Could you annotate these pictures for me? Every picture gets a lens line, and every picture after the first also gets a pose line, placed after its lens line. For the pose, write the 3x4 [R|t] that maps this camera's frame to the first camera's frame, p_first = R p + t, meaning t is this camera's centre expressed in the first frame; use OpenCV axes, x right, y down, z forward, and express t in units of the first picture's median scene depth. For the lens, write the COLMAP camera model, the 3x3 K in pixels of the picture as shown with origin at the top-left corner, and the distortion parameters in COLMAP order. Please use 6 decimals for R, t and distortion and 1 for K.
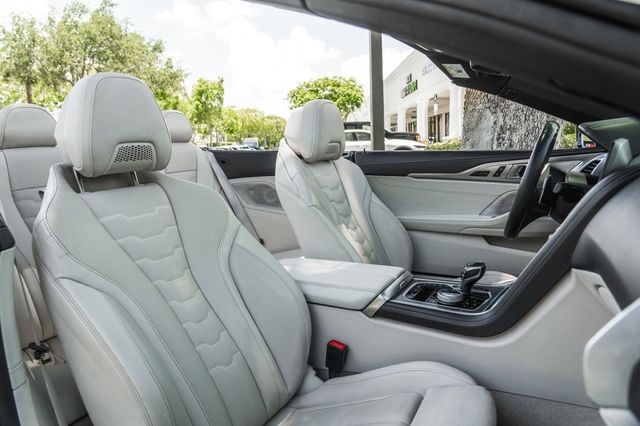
lens RADIAL K [[444.6, 0, 320.0], [0, 444.6, 213.0], [0, 0, 1]] dist [-0.009389, -0.001069]
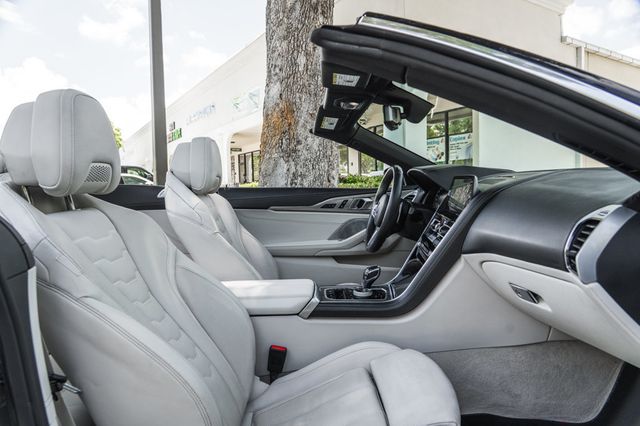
lens RADIAL K [[444.6, 0, 320.0], [0, 444.6, 213.0], [0, 0, 1]] dist [-0.009389, -0.001069]
pose [[0.853965, -0.007645, 0.520274, -0.306720], [0.063863, 0.993872, -0.090219, 0.041244], [-0.516396, 0.110270, 0.849220, -0.038605]]
